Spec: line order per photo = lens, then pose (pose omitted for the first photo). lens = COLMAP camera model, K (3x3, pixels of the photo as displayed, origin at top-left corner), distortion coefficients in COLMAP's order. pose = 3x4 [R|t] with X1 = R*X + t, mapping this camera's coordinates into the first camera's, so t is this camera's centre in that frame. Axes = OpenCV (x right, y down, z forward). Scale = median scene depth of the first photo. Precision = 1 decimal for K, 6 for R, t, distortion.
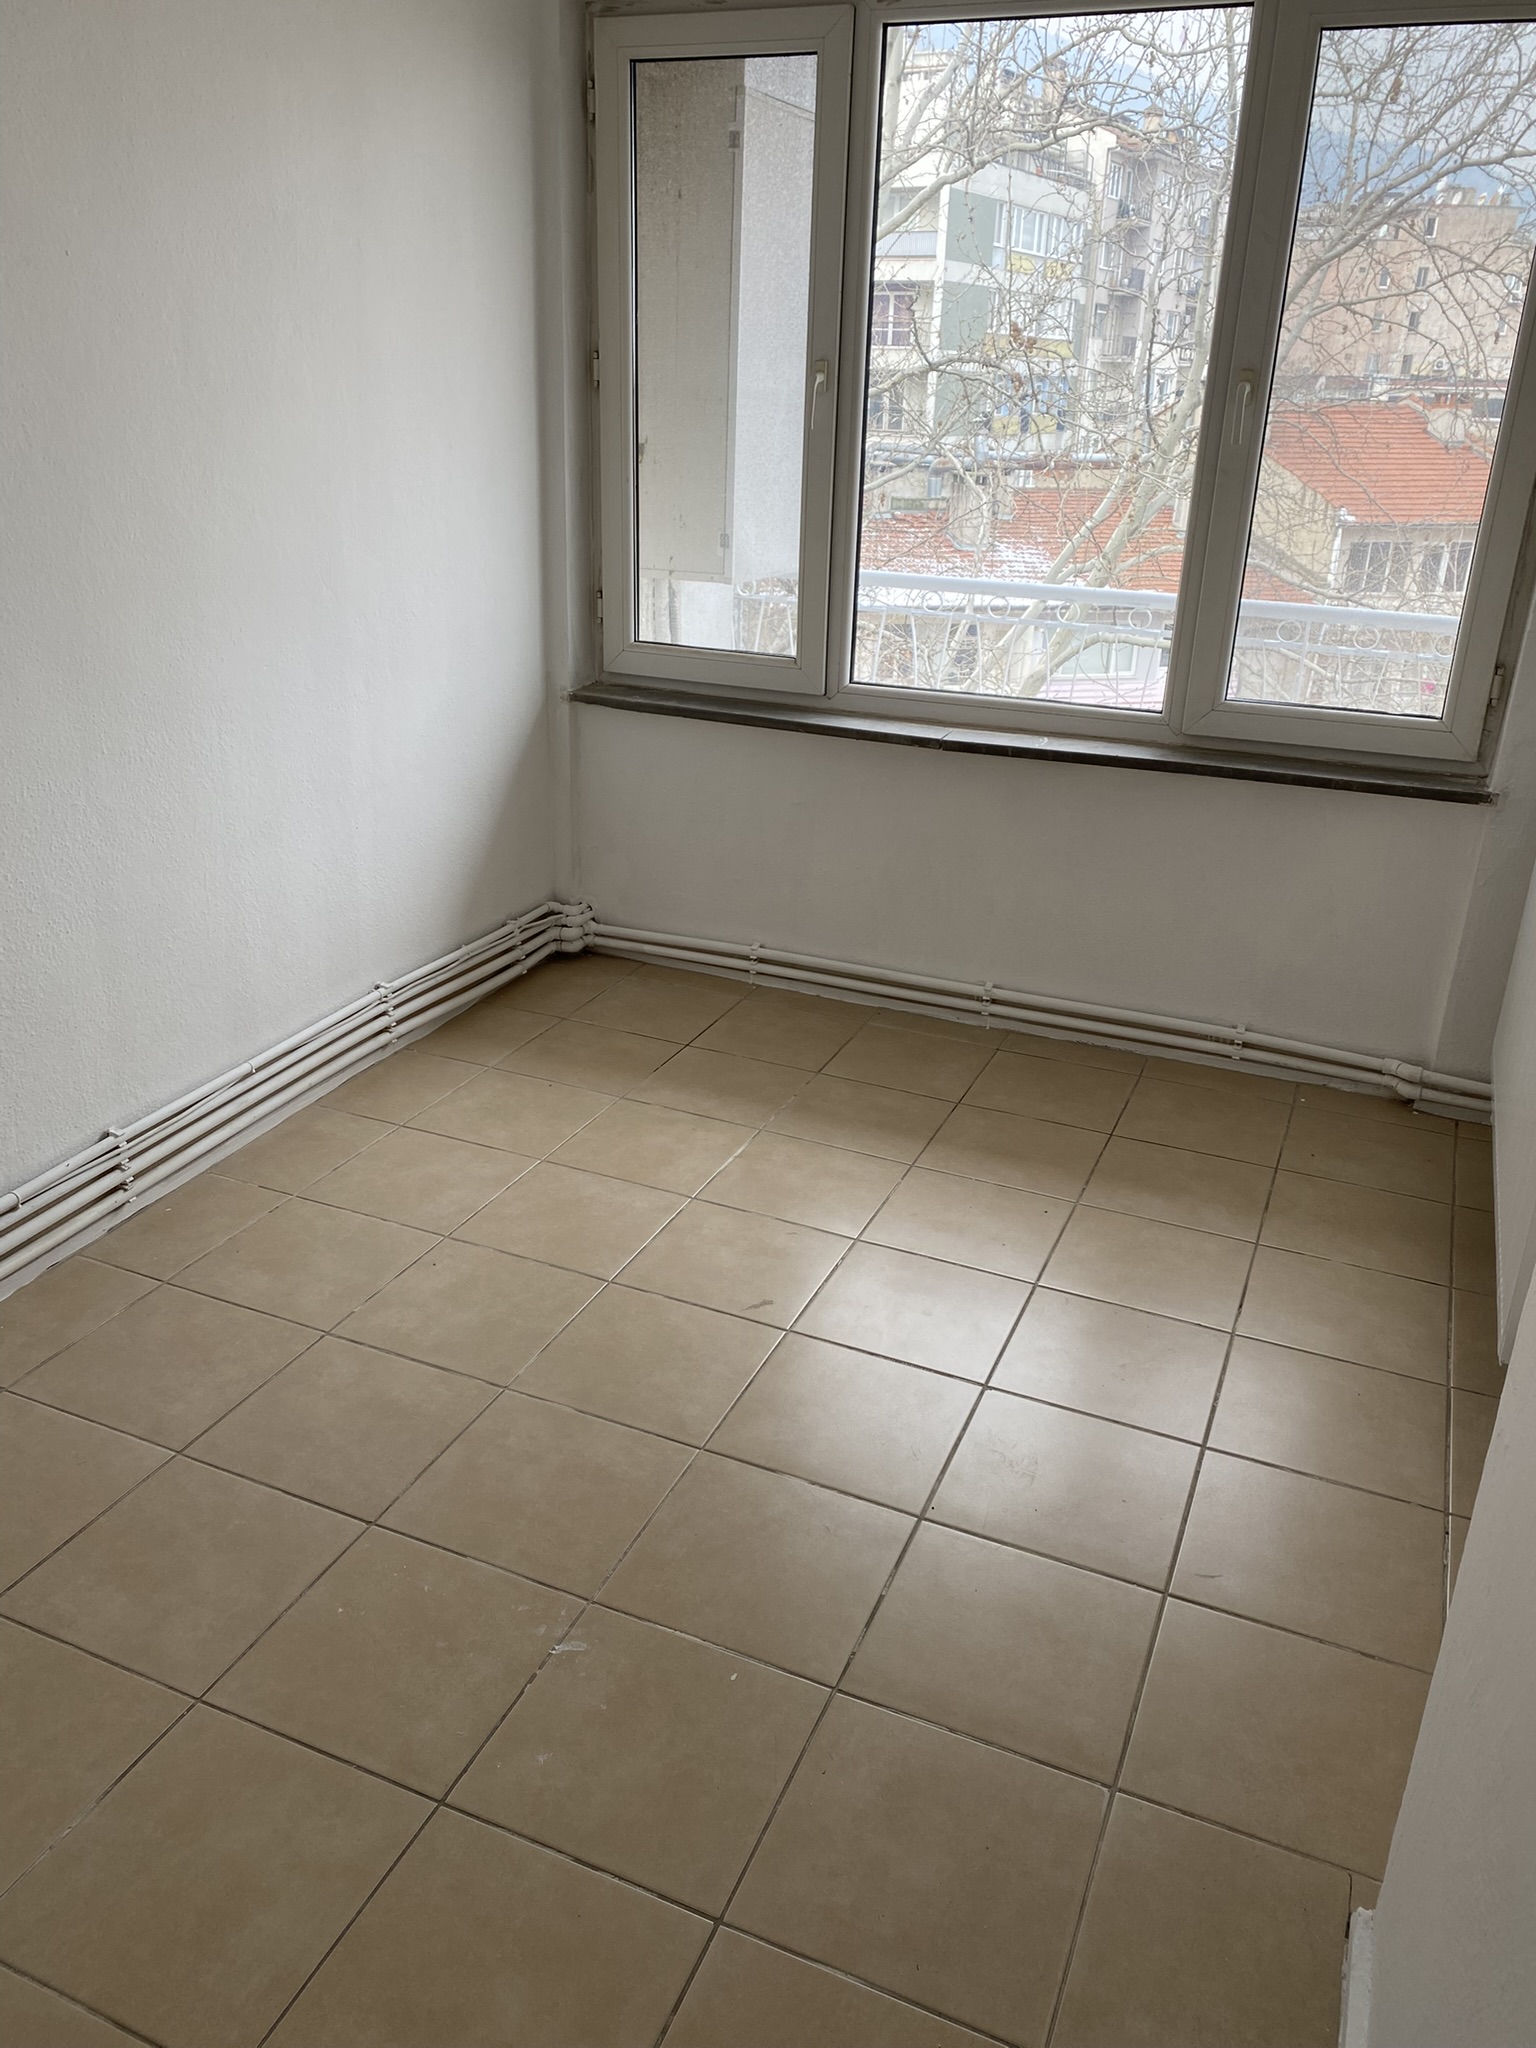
lens RADIAL K [[1569.5, 0, 755.6], [0, 1569.5, 1019.2], [0, 0, 1]] dist [0.057079, -0.066073]
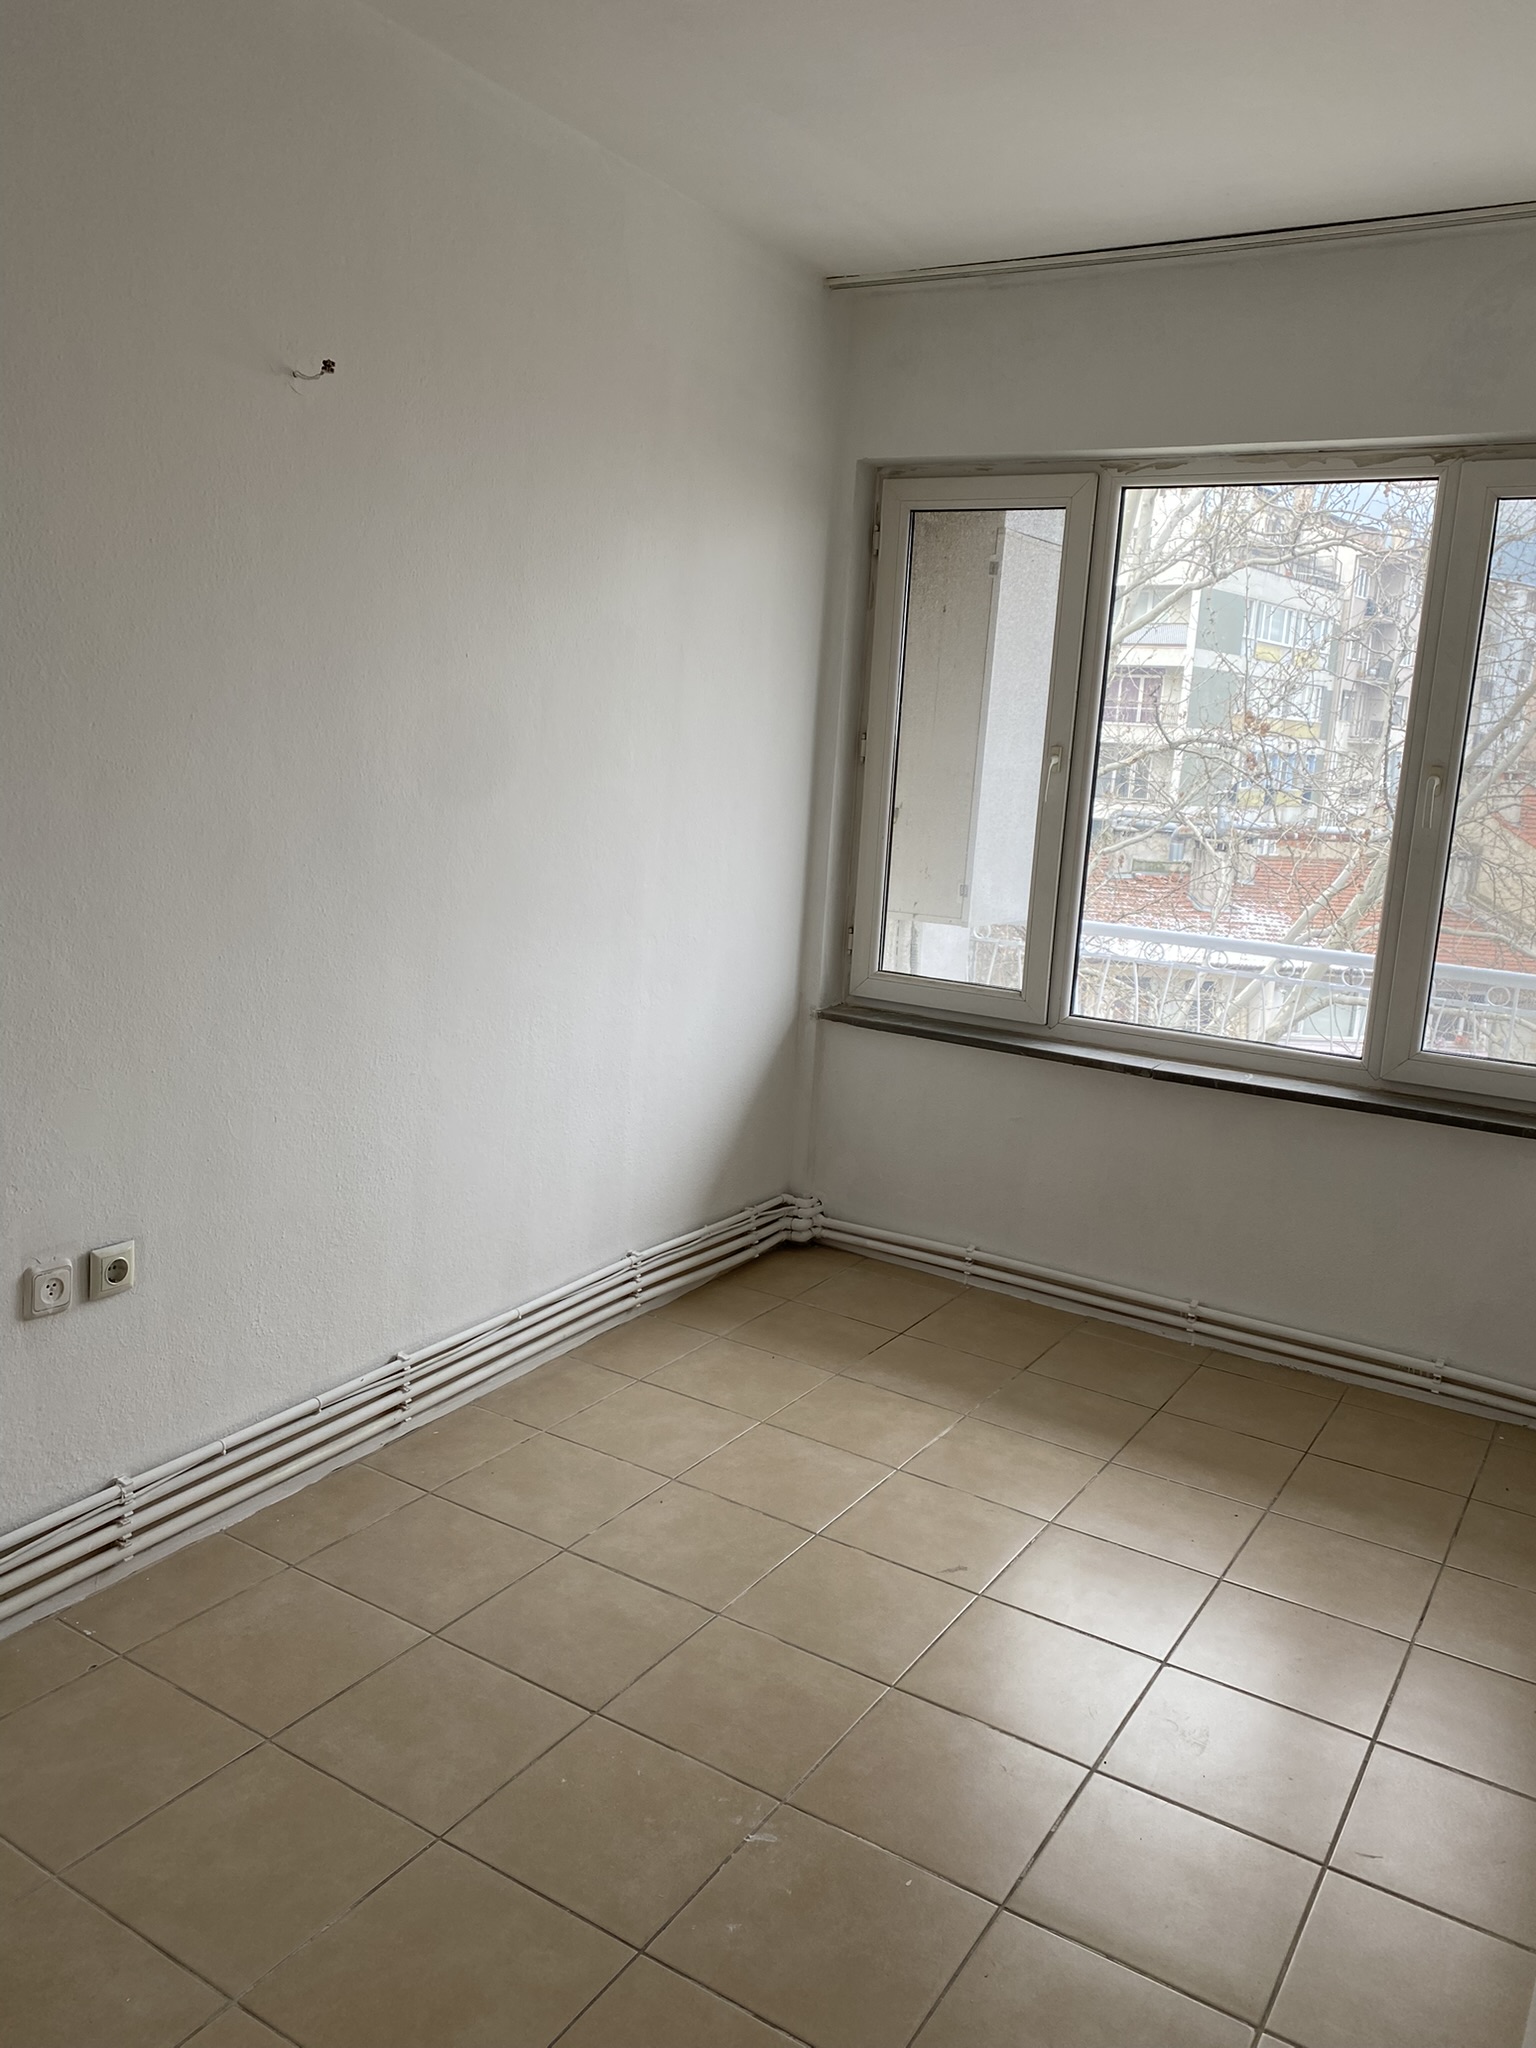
lens RADIAL K [[1569.5, 0, 757.8], [0, 1569.5, 1006.3], [0, 0, 1]] dist [0.057079, -0.066073]
pose [[0.987467, 0.055686, -0.147674, 0.006361], [-0.086460, 0.973658, -0.210988, 0.036734], [0.132035, 0.221111, 0.966269, -0.116107]]
